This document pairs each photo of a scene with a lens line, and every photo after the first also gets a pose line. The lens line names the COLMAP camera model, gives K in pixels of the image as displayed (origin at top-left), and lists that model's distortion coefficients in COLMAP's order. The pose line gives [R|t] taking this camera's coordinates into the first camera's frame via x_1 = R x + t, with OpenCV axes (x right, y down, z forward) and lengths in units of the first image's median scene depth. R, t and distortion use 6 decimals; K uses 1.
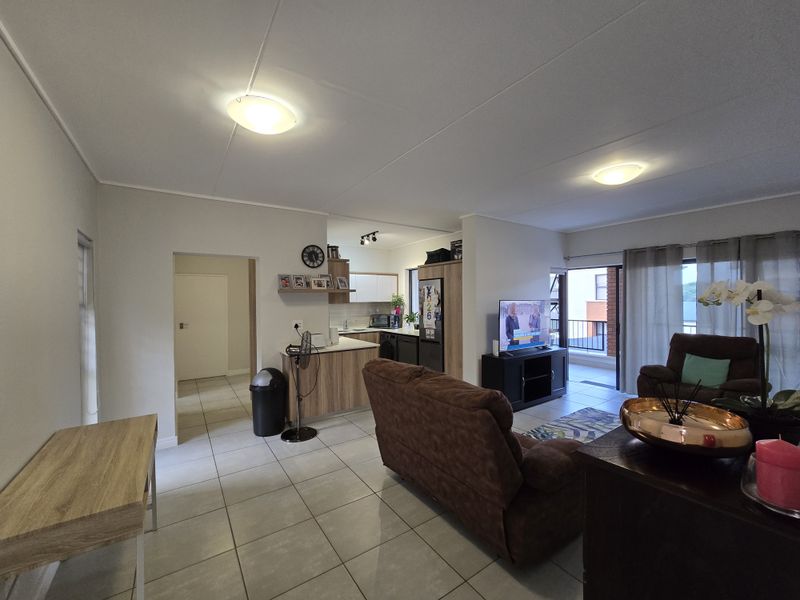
lens RADIAL K [[328.5, 0, 402.6], [0, 328.5, 301.0], [0, 0, 1]] dist [-0.007593, 0.003353]
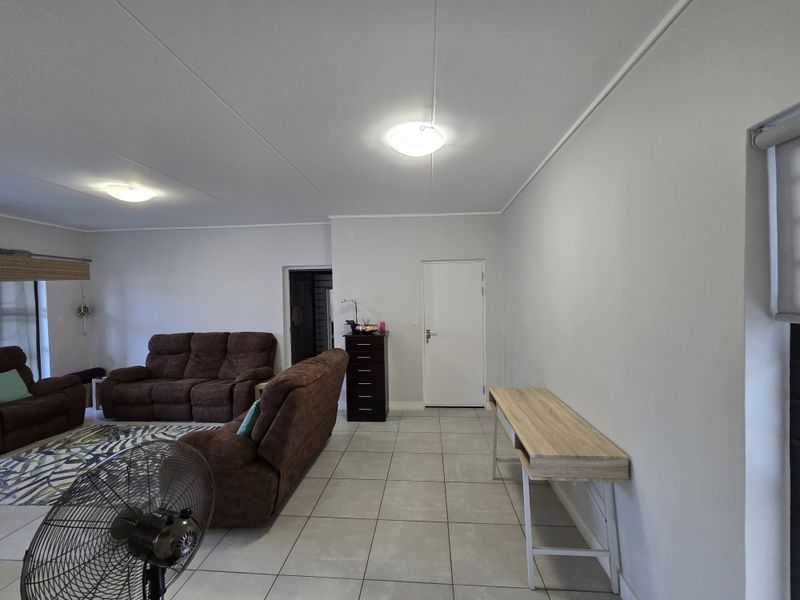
lens RADIAL K [[328.5, 0, 402.6], [0, 328.5, 301.0], [0, 0, 1]] dist [-0.007593, 0.003353]
pose [[-0.775704, 0.011398, 0.630994, -0.432770], [0.030046, 0.999370, 0.018884, -0.011666], [-0.630381, 0.033607, -0.775558, 0.758662]]
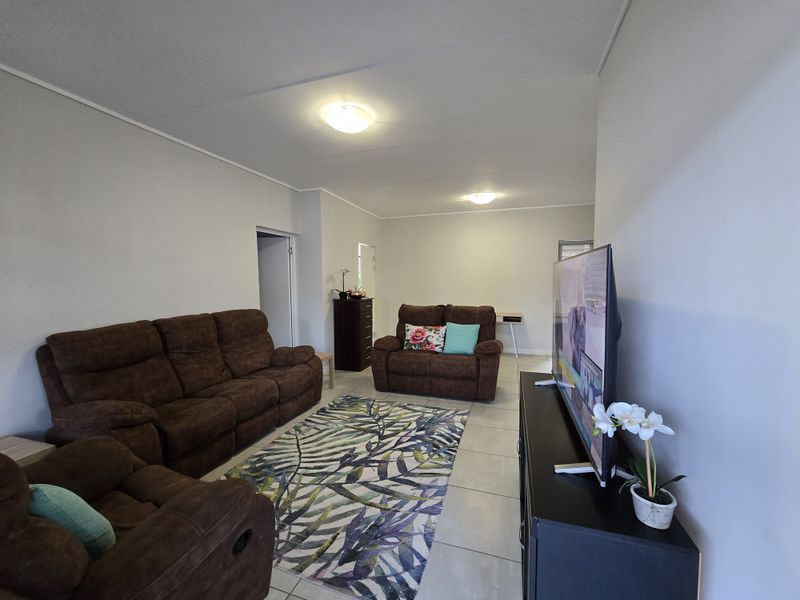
lens RADIAL K [[328.5, 0, 402.6], [0, 328.5, 301.0], [0, 0, 1]] dist [-0.007593, 0.003353]
pose [[-0.800601, 0.050765, -0.597044, 0.637721], [0.005313, 0.996967, 0.077645, 0.013263], [0.599175, 0.058991, -0.798442, 1.060268]]
